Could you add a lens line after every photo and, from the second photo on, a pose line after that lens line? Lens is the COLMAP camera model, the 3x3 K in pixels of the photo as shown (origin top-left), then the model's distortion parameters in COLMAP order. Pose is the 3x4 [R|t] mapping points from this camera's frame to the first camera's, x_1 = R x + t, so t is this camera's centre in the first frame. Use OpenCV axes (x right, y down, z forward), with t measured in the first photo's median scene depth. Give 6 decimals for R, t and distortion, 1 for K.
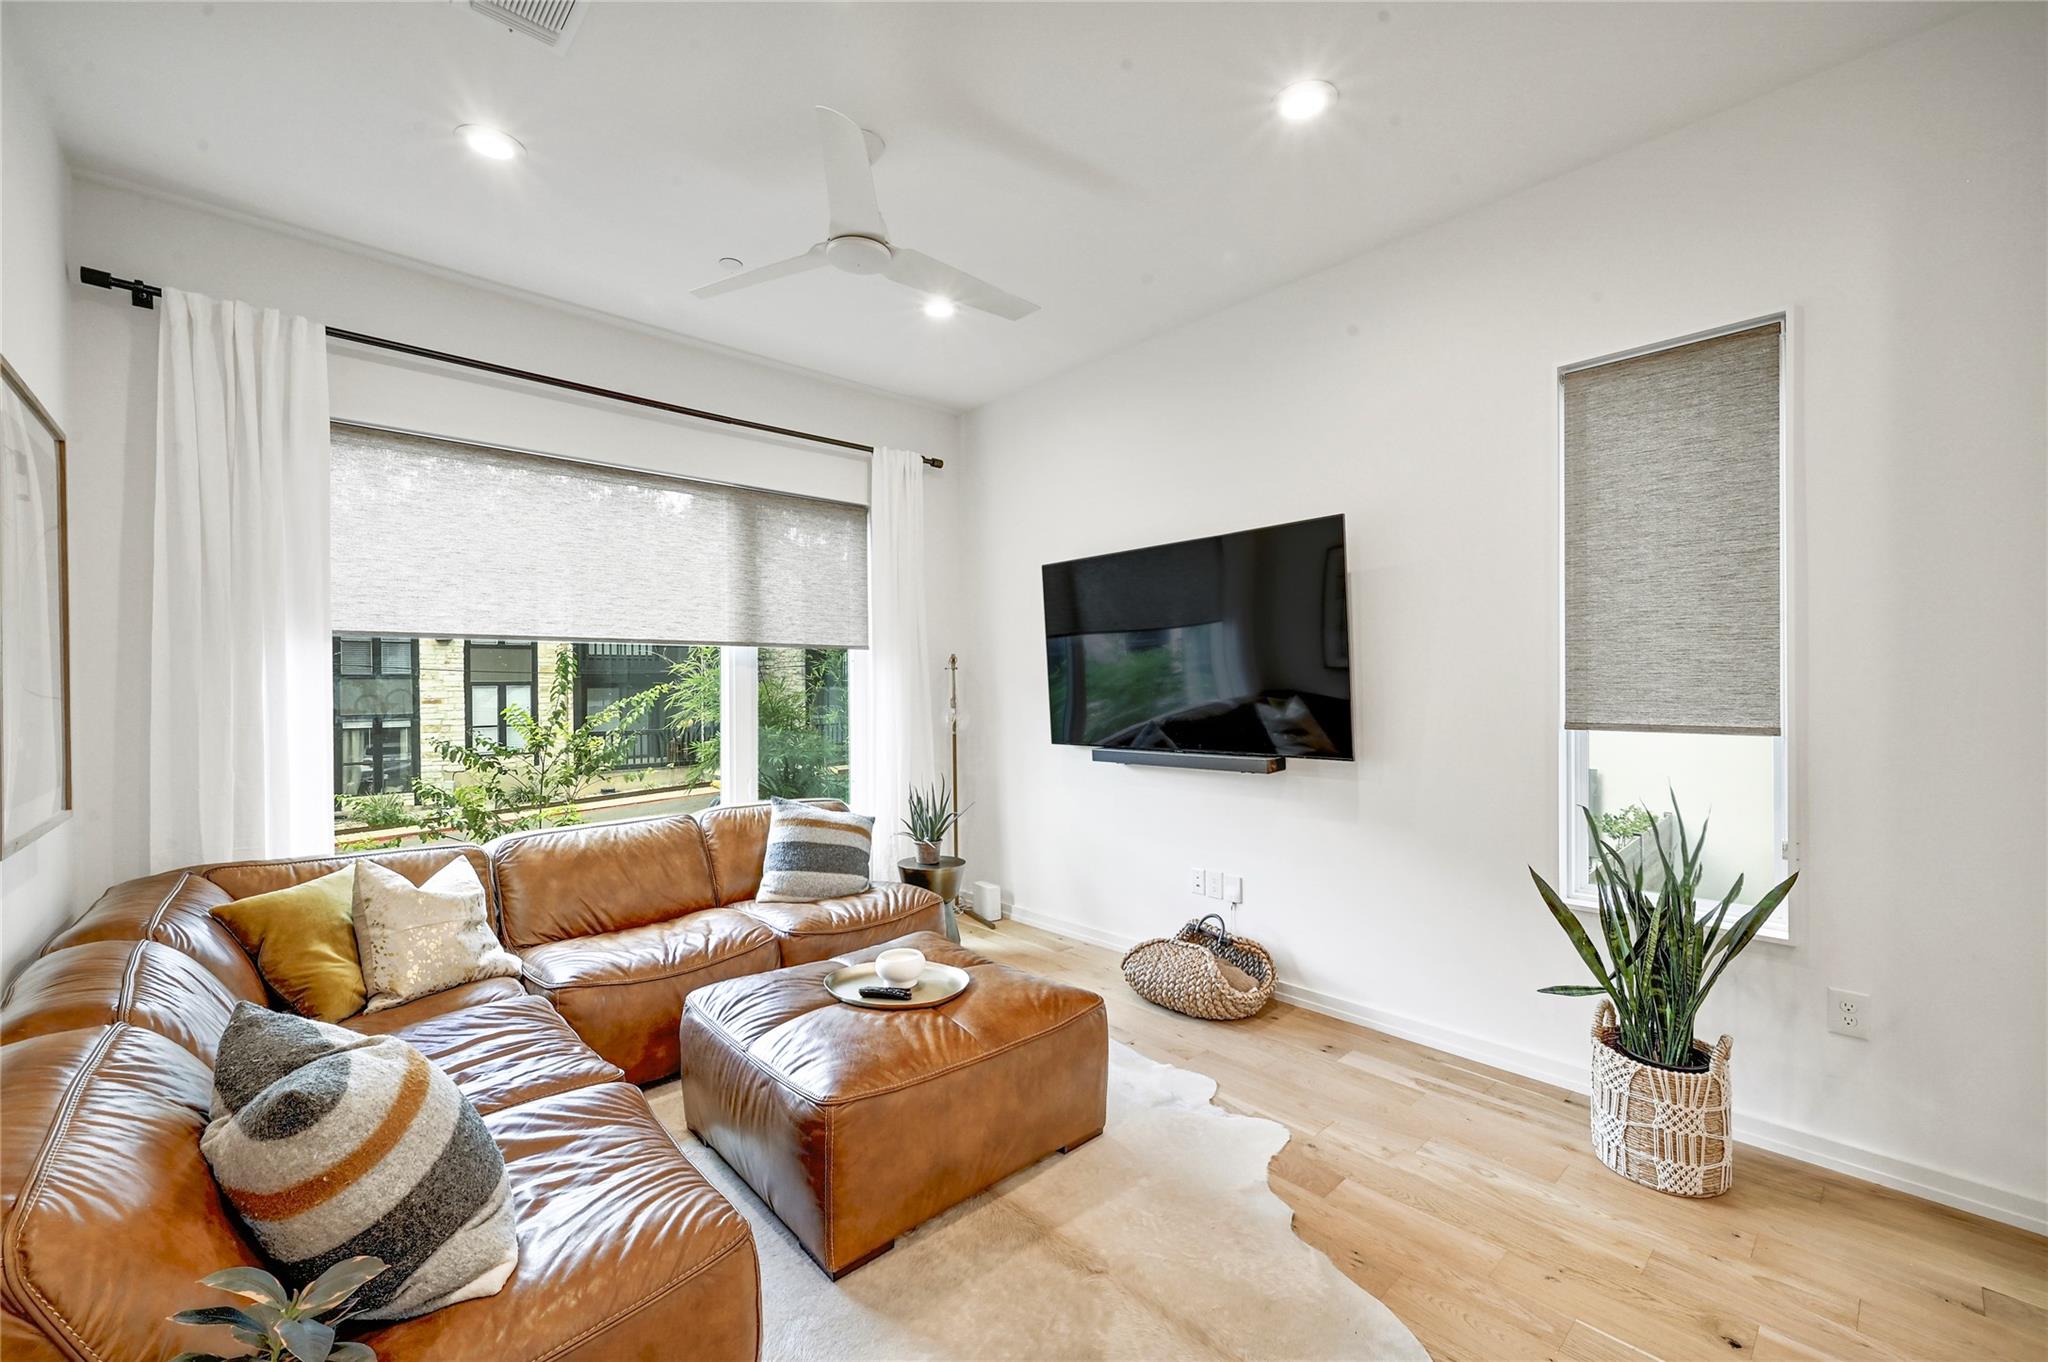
lens RADIAL K [[823.3, 0, 1011.0], [0, 823.3, 685.3], [0, 0, 1]] dist [-0.000883, -0.000195]
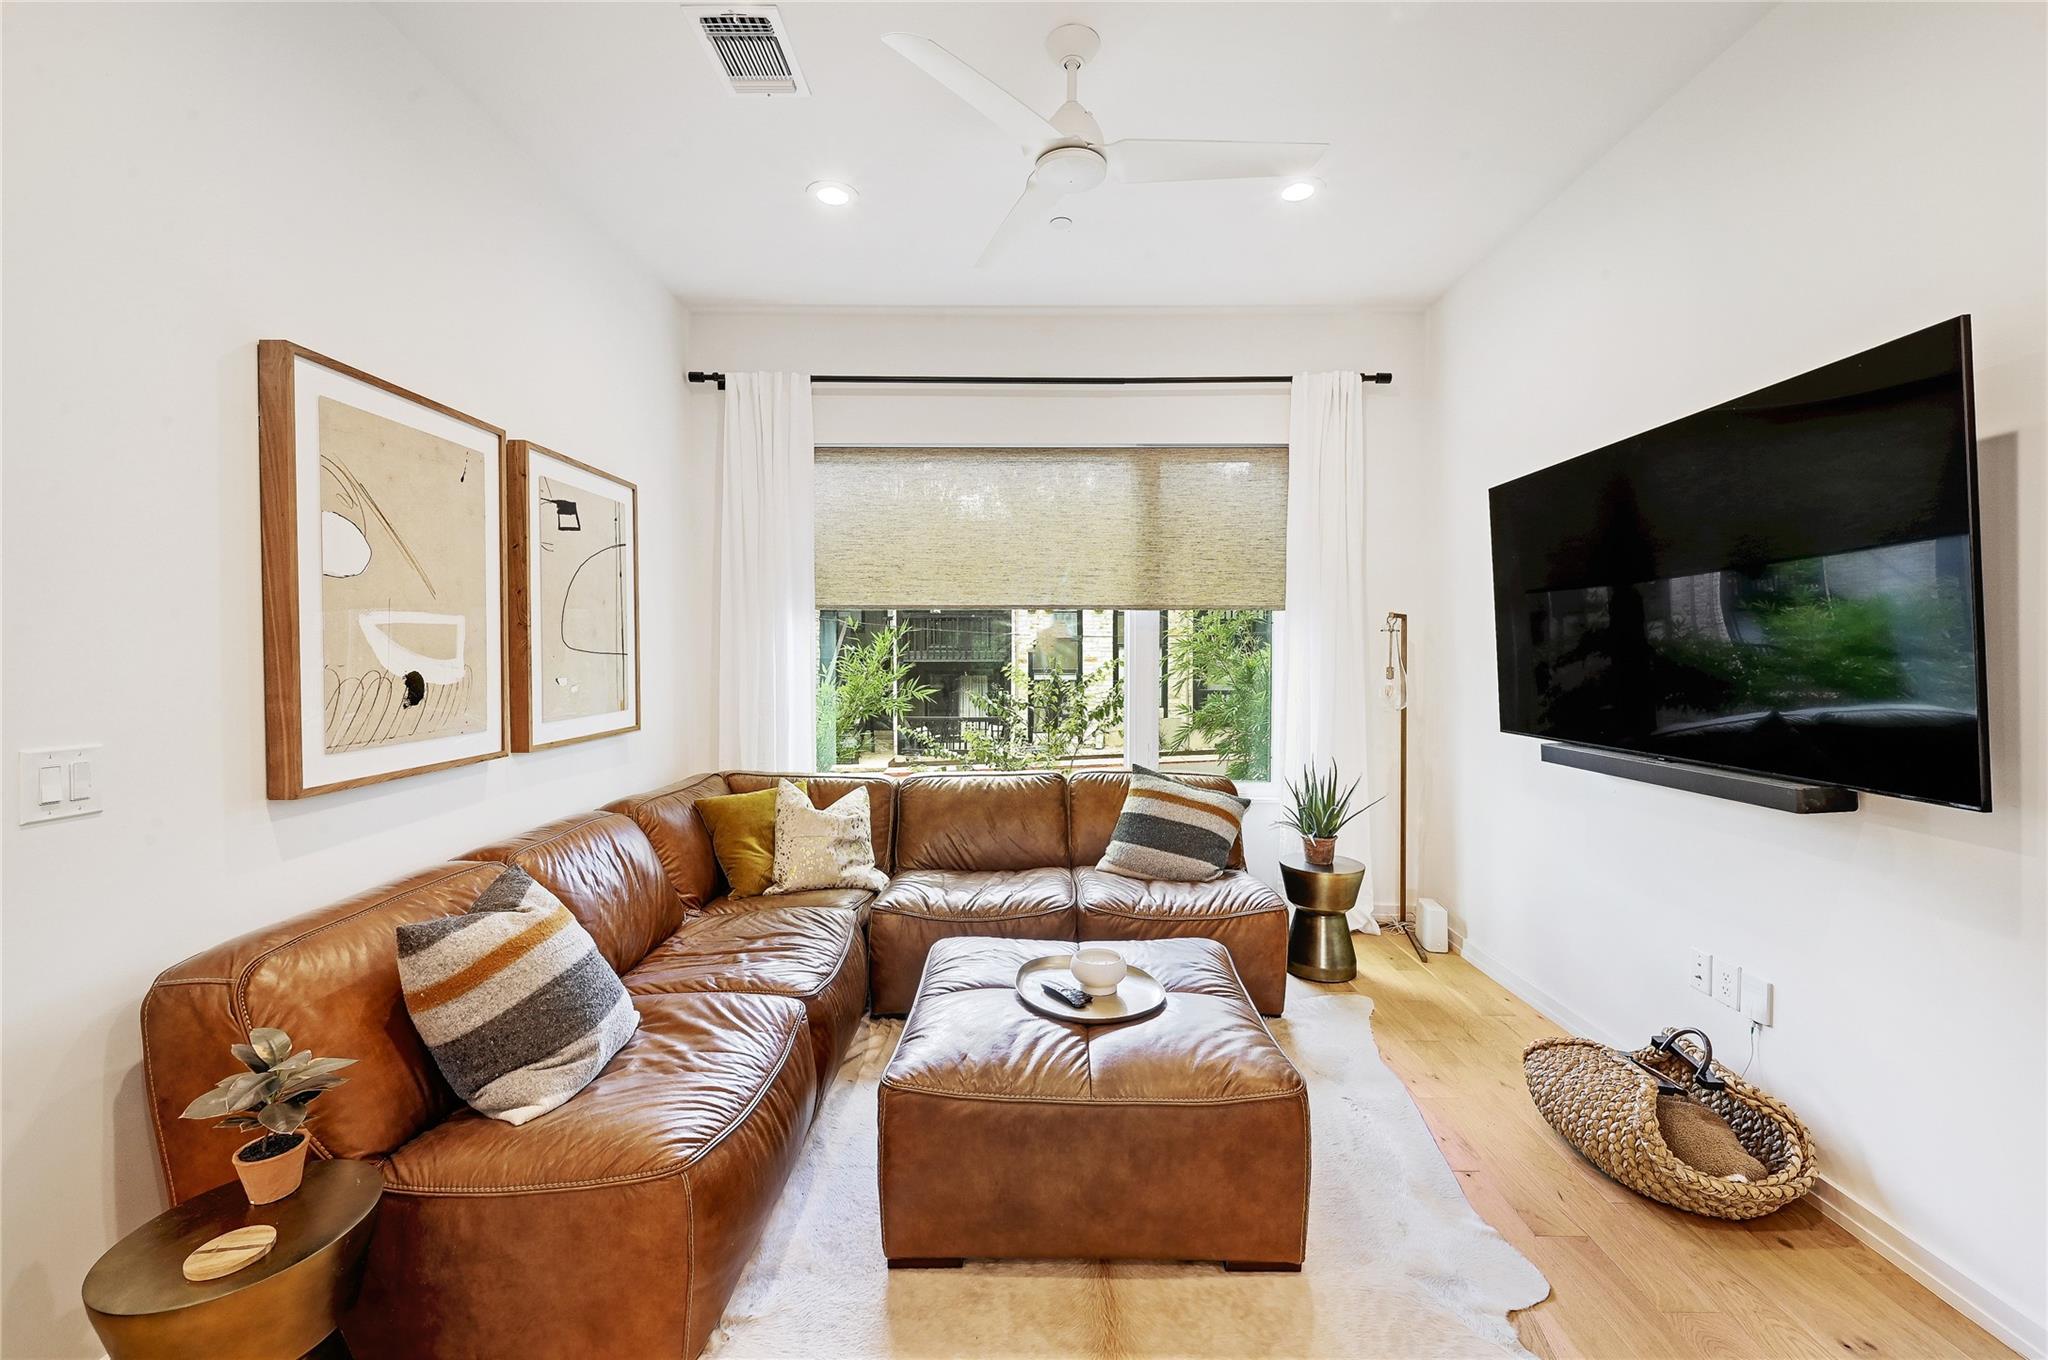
lens RADIAL K [[823.3, 0, 1029.6], [0, 823.3, 668.5], [0, 0, 1]] dist [-0.000883, -0.000195]
pose [[0.735716, 0.023455, -0.676884, 0.296464], [-0.006626, 0.999602, 0.027436, -0.003517], [0.677258, -0.015700, 0.735578, 0.224992]]
